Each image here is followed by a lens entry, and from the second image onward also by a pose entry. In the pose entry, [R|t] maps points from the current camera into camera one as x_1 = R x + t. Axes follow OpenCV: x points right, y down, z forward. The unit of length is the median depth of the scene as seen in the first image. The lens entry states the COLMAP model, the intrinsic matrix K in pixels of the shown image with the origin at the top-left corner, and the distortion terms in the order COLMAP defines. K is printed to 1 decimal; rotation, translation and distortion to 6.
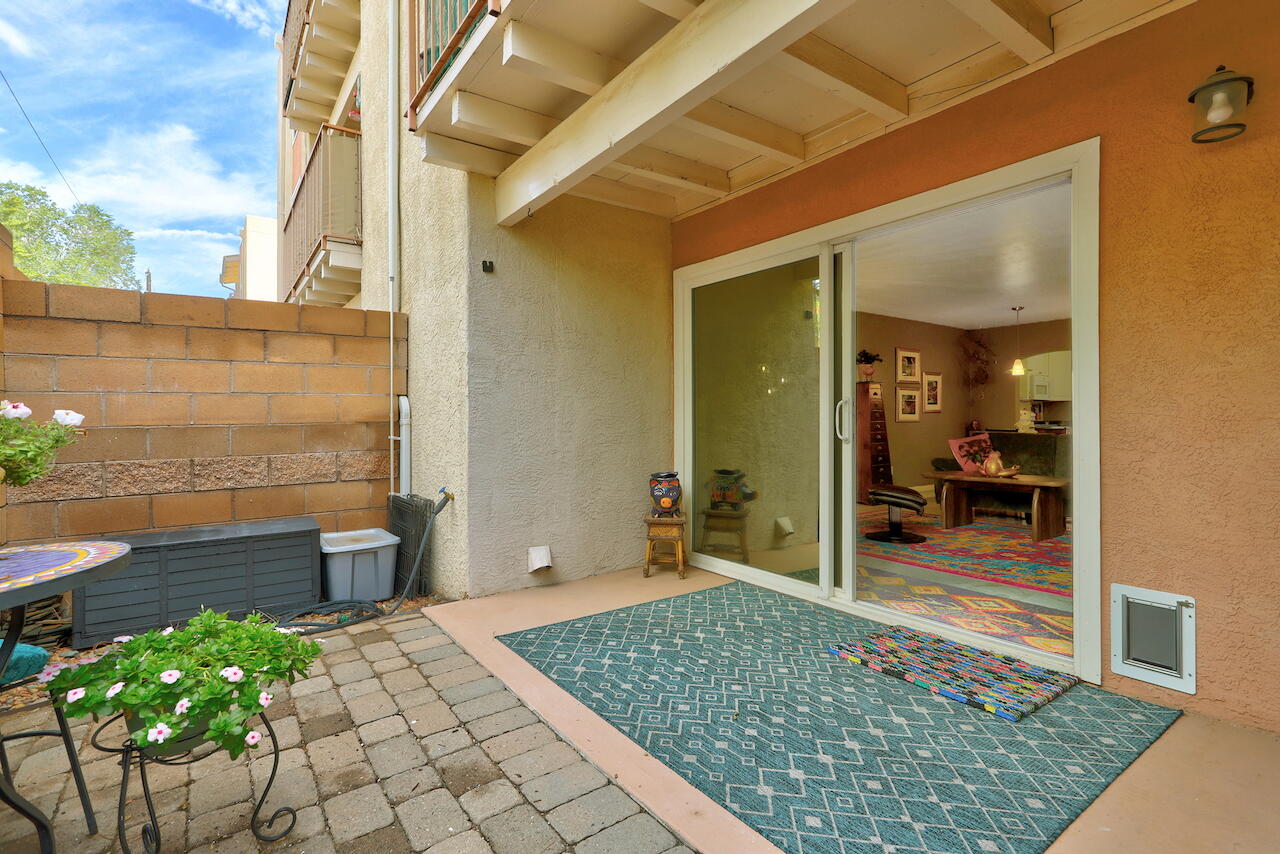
lens RADIAL K [[608.1, 0, 638.4], [0, 608.1, 421.5], [0, 0, 1]] dist [0.000618, 0.000044]
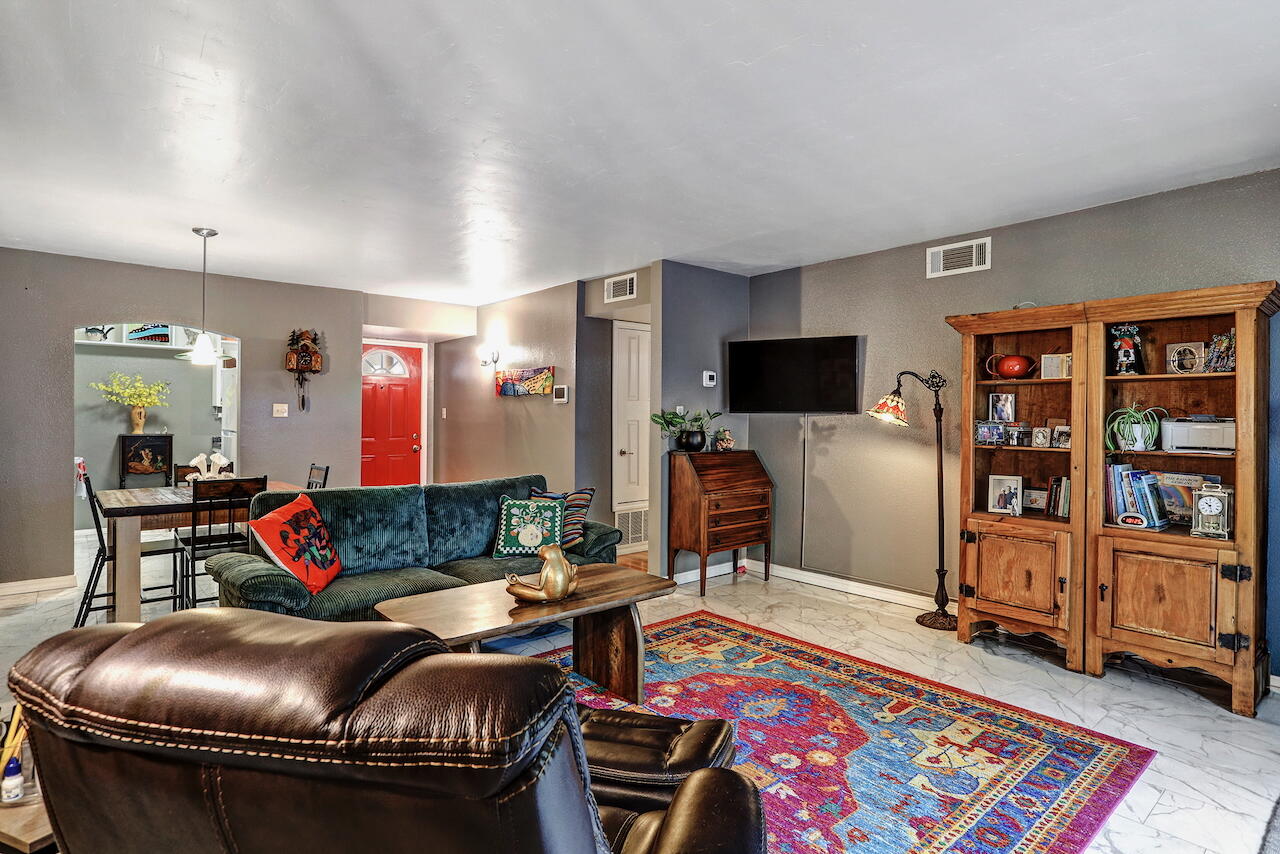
lens RADIAL K [[657.4, 0, 637.2], [0, 657.4, 419.3], [0, 0, 1]] dist [-0.002725, -0.000525]
pose [[-0.094708, 0.000133, 0.995505, 0.099029], [-0.007953, 0.999968, -0.000890, -0.065348], [-0.995473, -0.008002, -0.094704, 1.339035]]
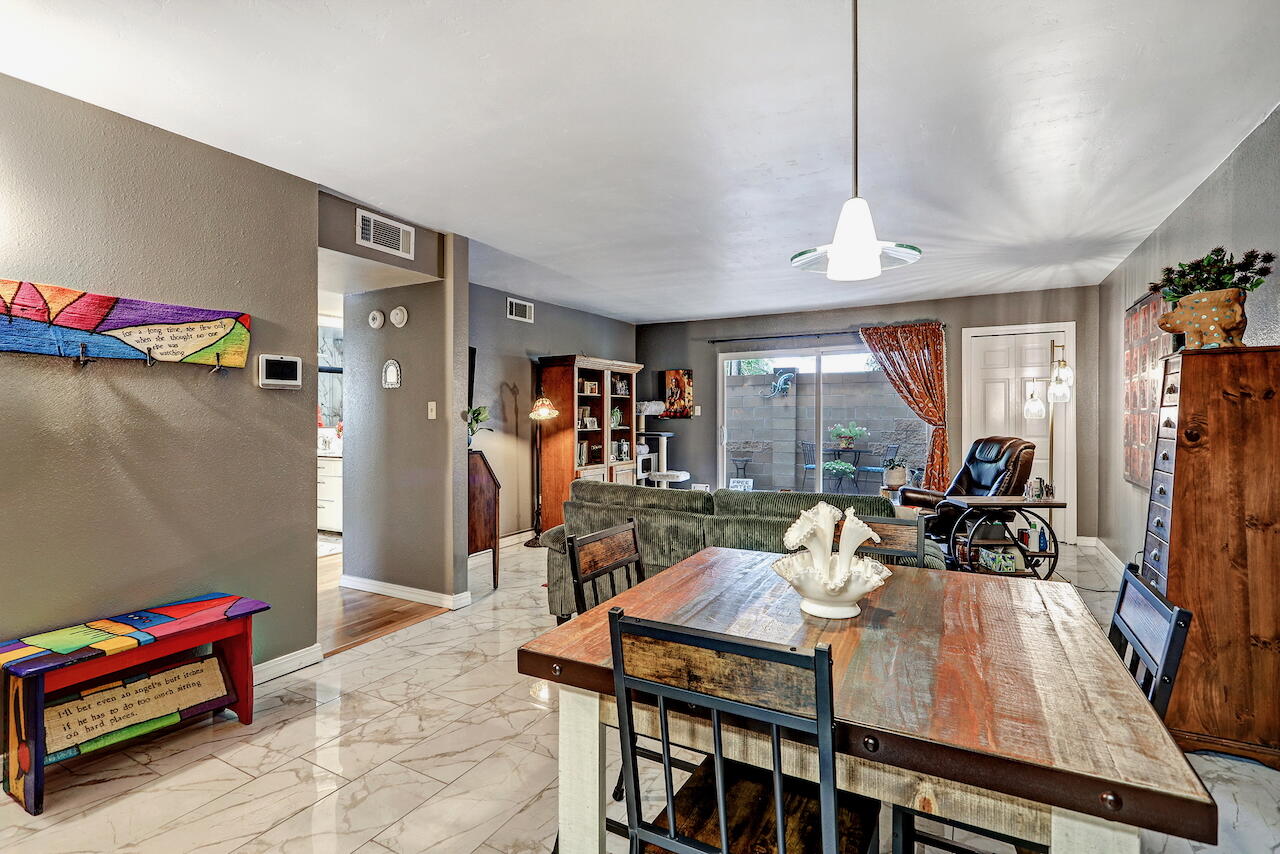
lens RADIAL K [[599.7, 0, 645.7], [0, 599.7, 423.9], [0, 0, 1]] dist [-0.002134, -0.000395]
pose [[-0.897748, 0.013033, -0.440316, 1.489211], [0.008576, 0.999890, 0.012111, -0.063125], [0.440425, 0.007097, -0.897761, 2.206062]]
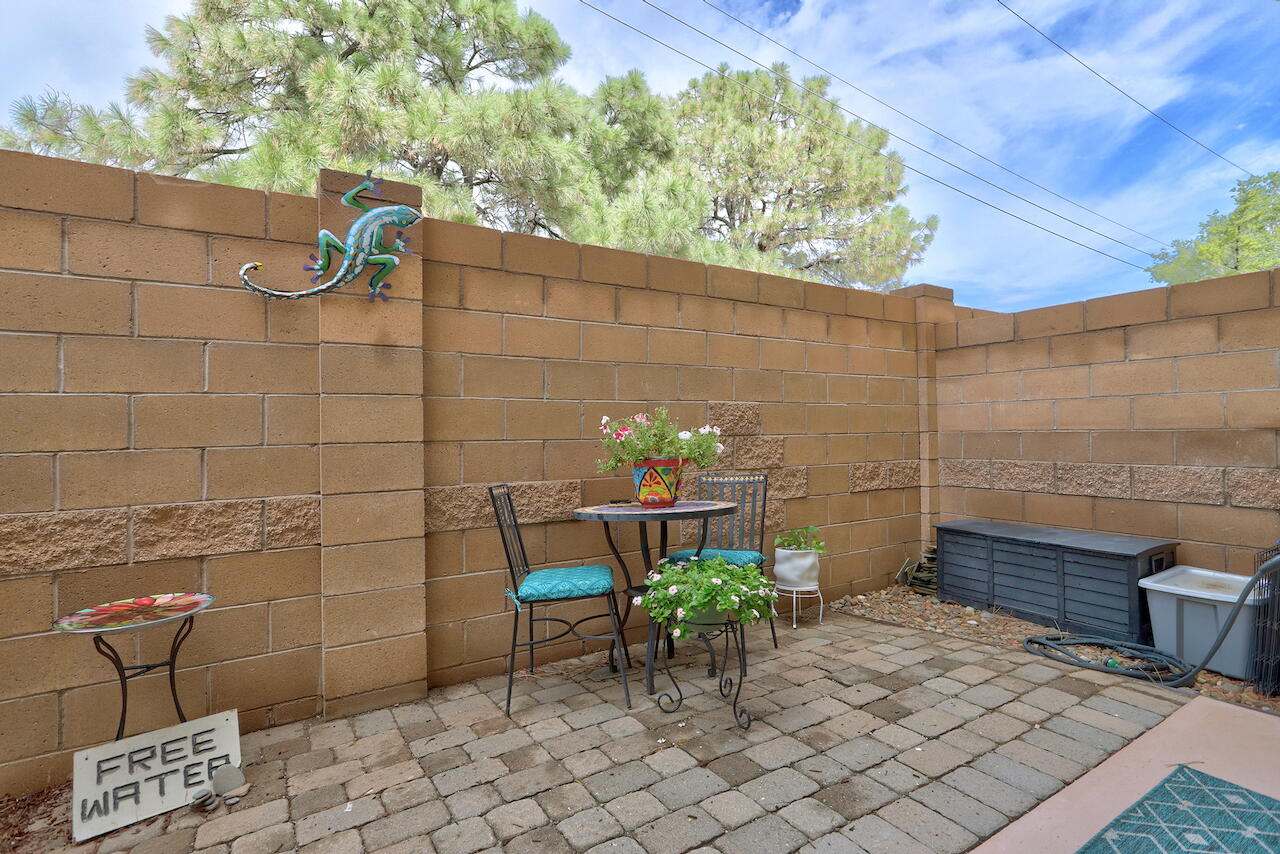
lens RADIAL K [[608.1, 0, 638.4], [0, 608.1, 421.5], [0, 0, 1]] dist [0.000618, 0.000044]
pose [[-0.075084, 0.003454, -0.997171, 0.328985], [0.012469, 0.999919, 0.002525, -0.018676], [0.997099, -0.012244, -0.075121, 0.332288]]
